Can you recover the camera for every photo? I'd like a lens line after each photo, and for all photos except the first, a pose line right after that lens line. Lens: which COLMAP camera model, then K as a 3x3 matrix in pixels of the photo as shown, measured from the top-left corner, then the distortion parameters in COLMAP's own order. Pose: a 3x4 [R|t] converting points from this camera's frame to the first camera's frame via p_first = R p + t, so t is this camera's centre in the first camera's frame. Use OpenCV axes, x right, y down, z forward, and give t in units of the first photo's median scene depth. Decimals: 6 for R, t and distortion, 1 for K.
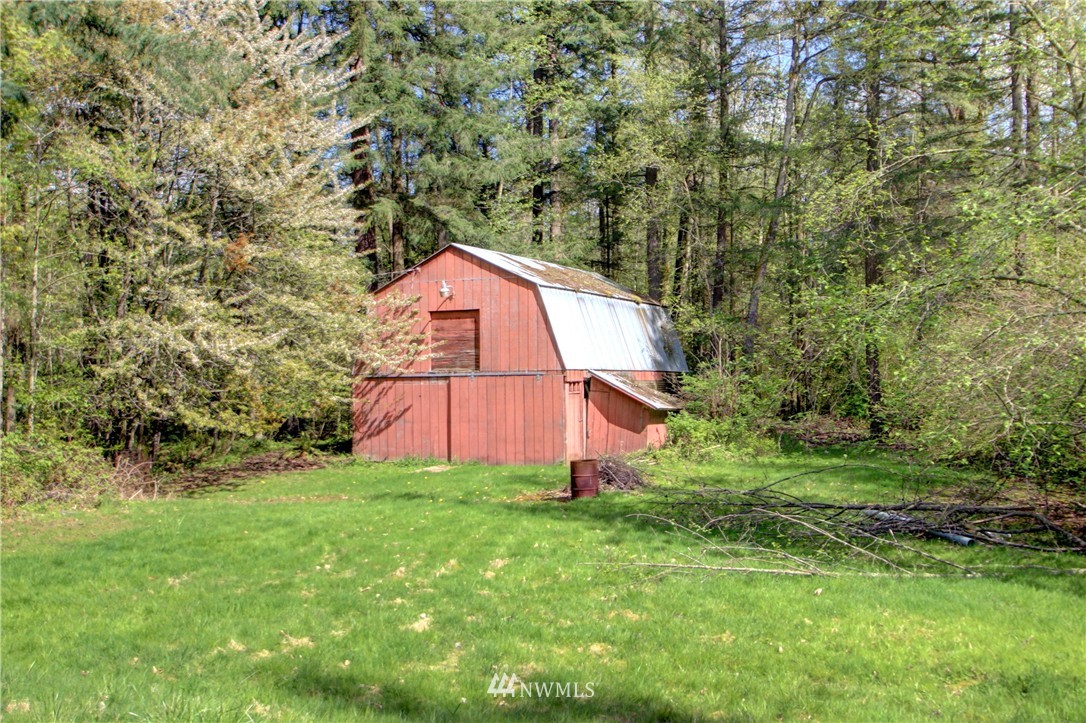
lens RADIAL K [[1219.2, 0, 538.7], [0, 1219.2, 362.9], [0, 0, 1]] dist [-0.001275, 0.000000]
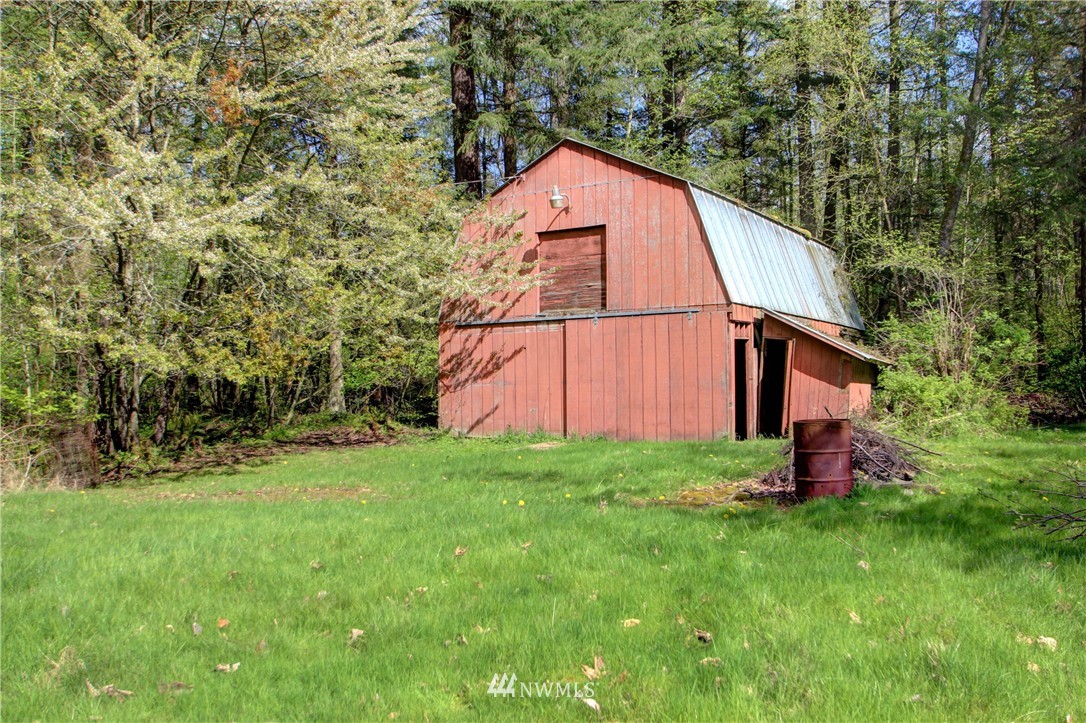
lens RADIAL K [[1144.2, 0, 545.7], [0, 1144.2, 363.8], [0, 0, 1]] dist [-0.023723, 0.000000]
pose [[0.994824, -0.002421, -0.101588, -0.015476], [0.003293, 0.999959, 0.008422, 0.032164], [0.101563, -0.008713, 0.994791, 0.325276]]
